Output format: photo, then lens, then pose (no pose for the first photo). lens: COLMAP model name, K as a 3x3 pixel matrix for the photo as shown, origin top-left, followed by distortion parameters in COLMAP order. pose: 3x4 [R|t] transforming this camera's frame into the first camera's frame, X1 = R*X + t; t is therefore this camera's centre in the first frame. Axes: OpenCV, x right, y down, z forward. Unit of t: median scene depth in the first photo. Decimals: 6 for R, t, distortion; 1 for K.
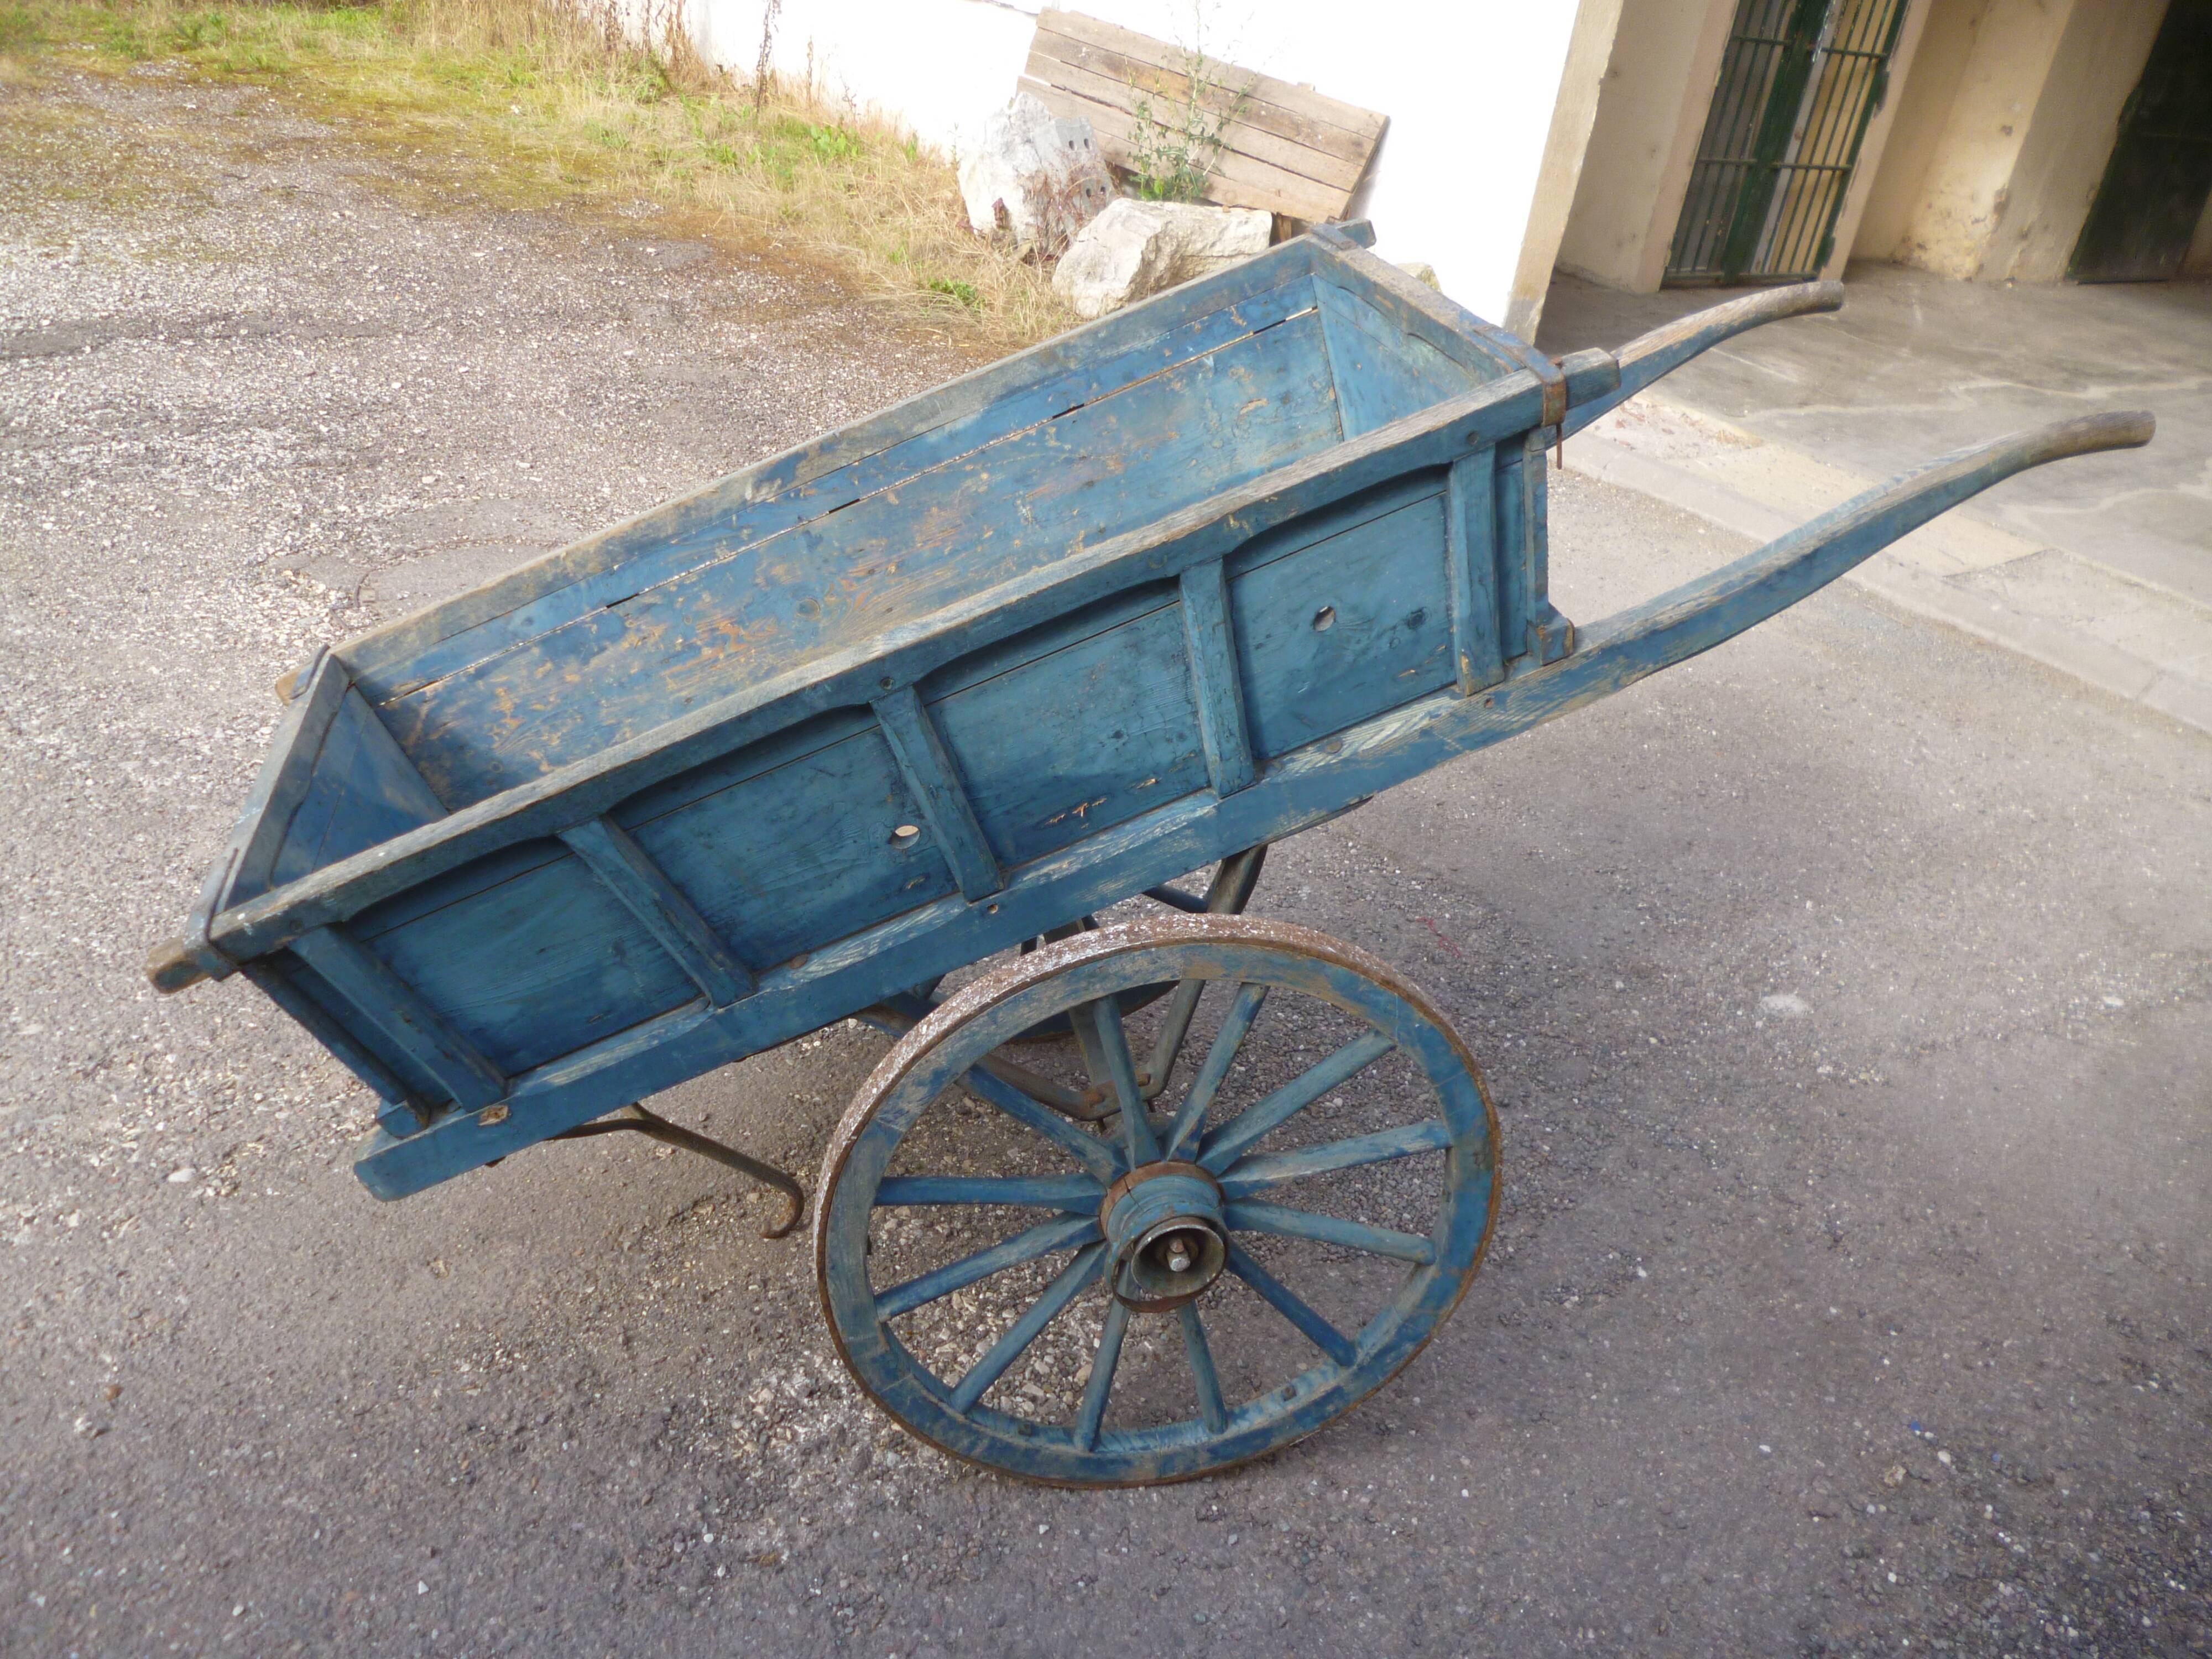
lens RADIAL K [[1825.7, 0, 1094.4], [0, 1825.7, 859.3], [0, 0, 1]] dist [-0.037963, 0.018530]
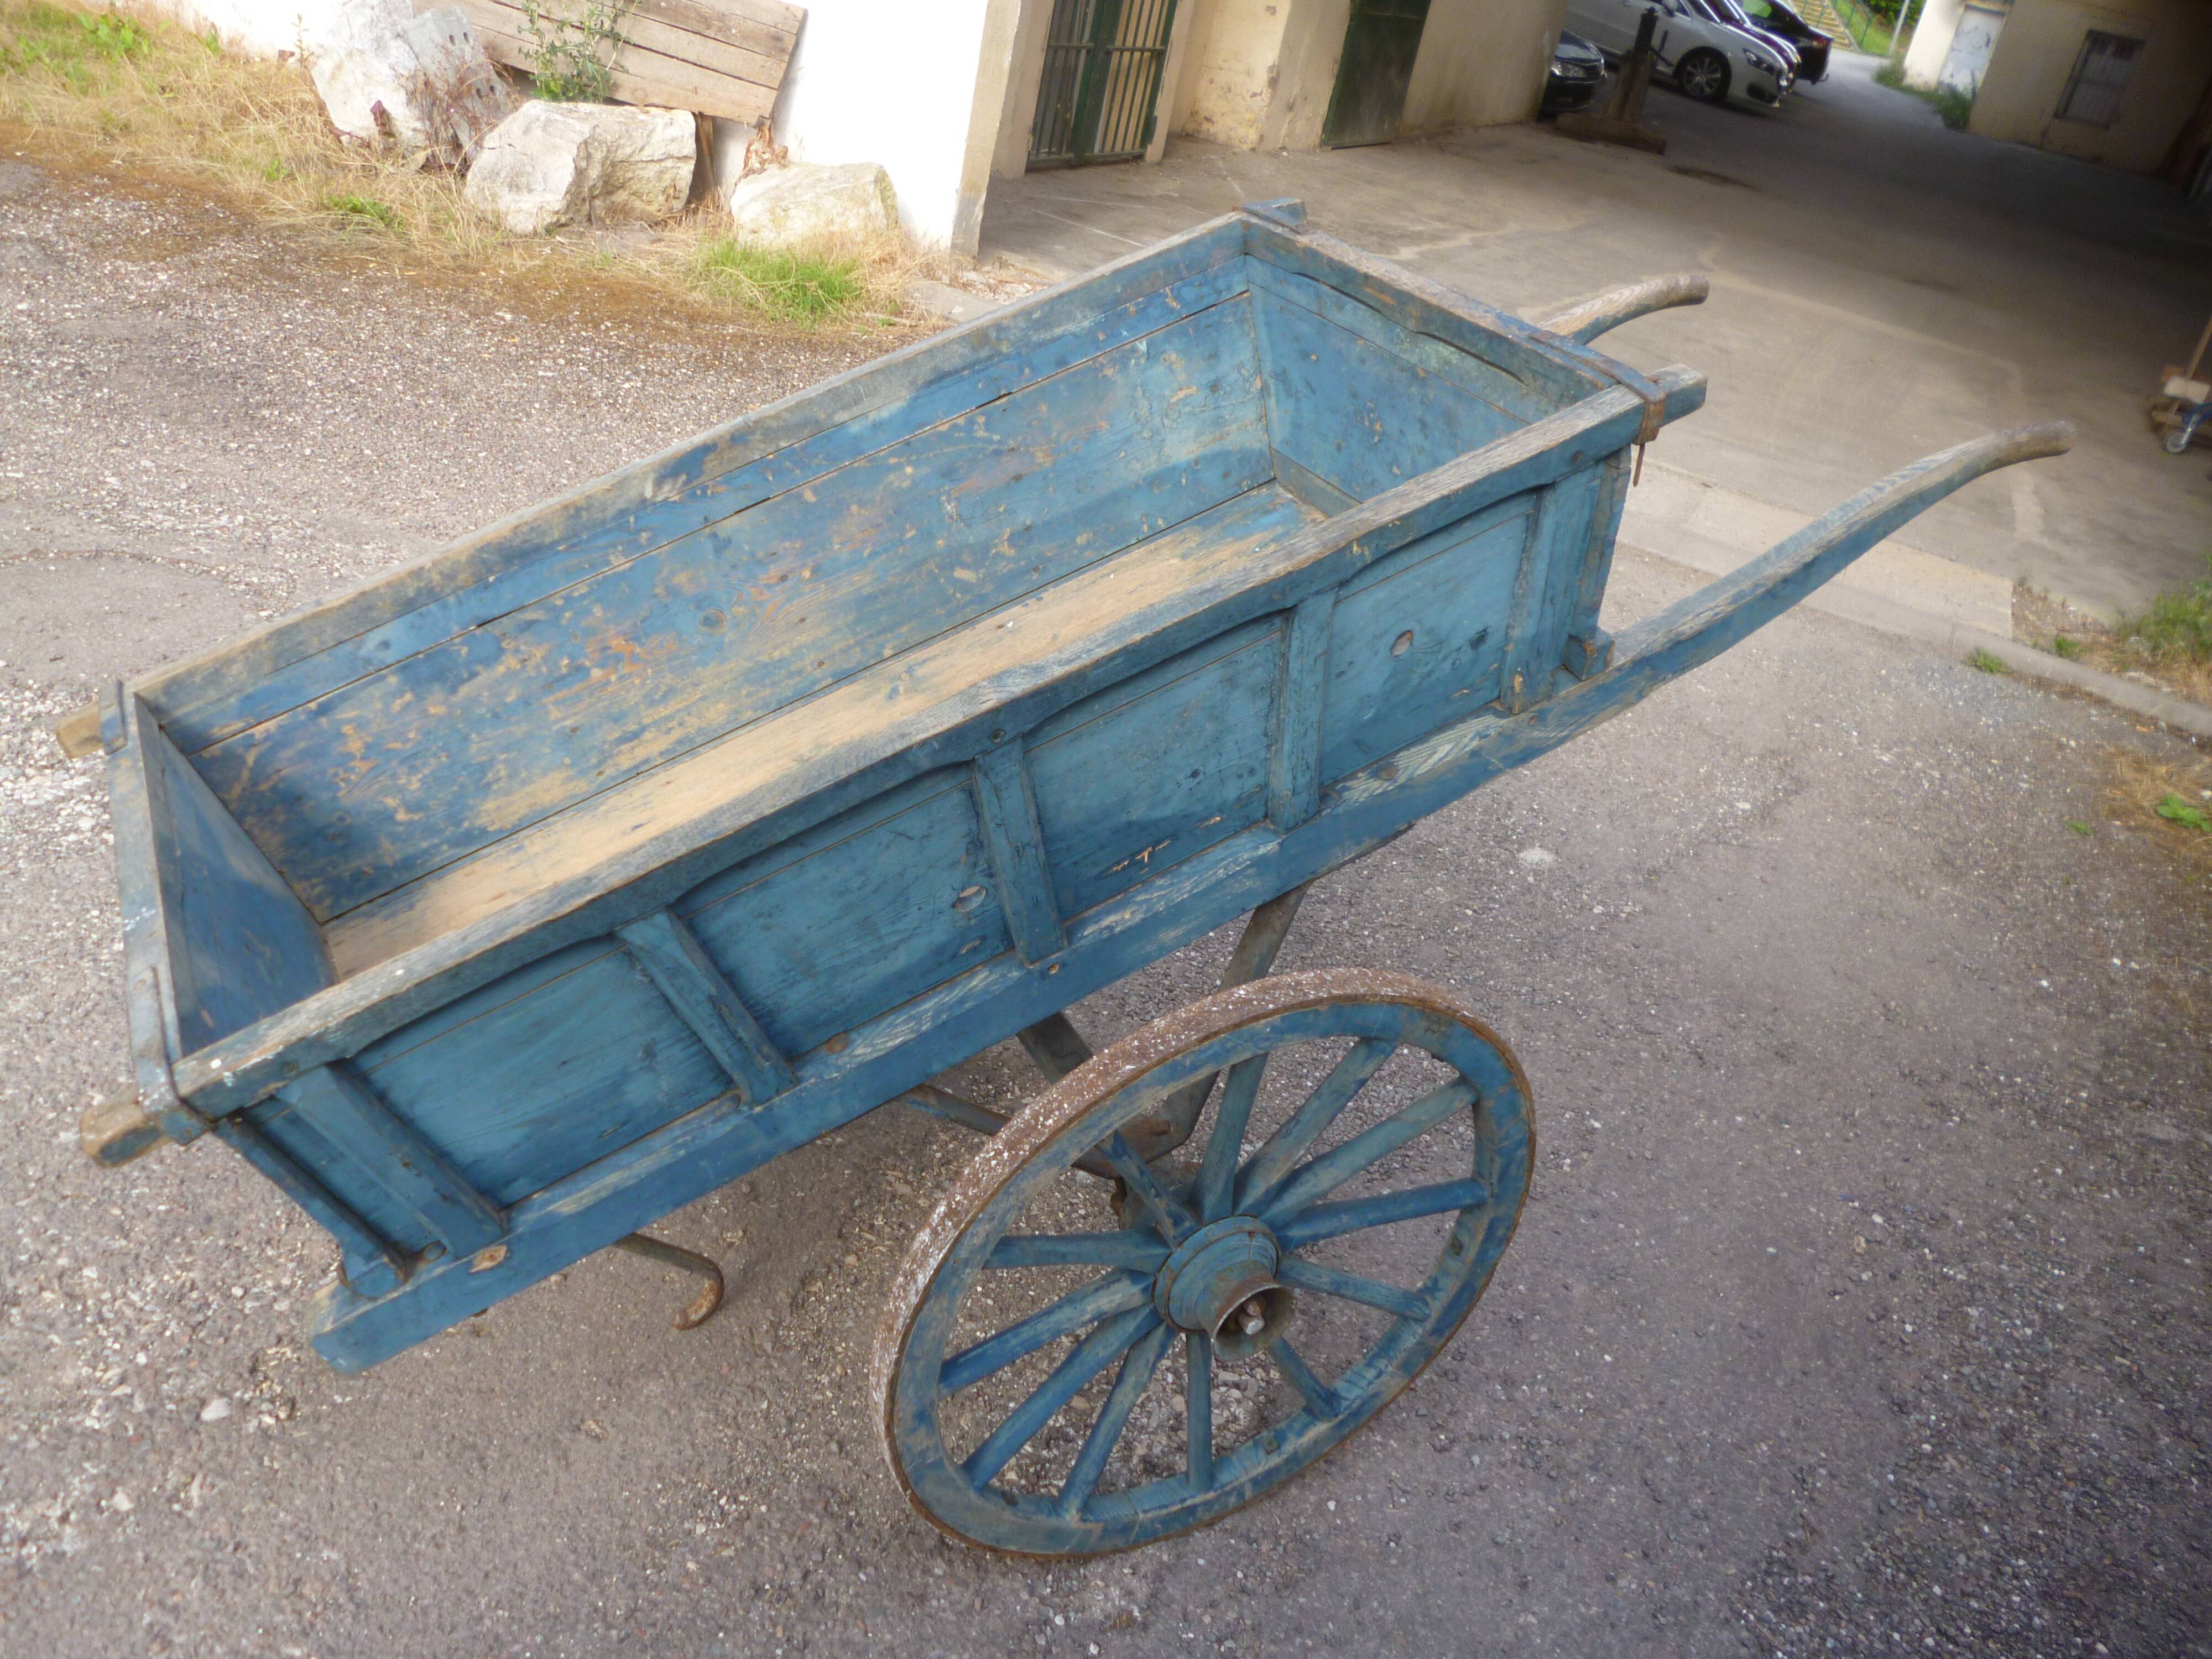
lens RADIAL K [[1825.7, 0, 1076.8], [0, 1825.7, 852.0], [0, 0, 1]] dist [-0.037963, 0.018530]
pose [[0.912496, -0.166947, 0.373469, -0.410344], [0.143572, 0.985560, 0.089773, -0.089625], [-0.383063, -0.028298, 0.923289, 0.106696]]
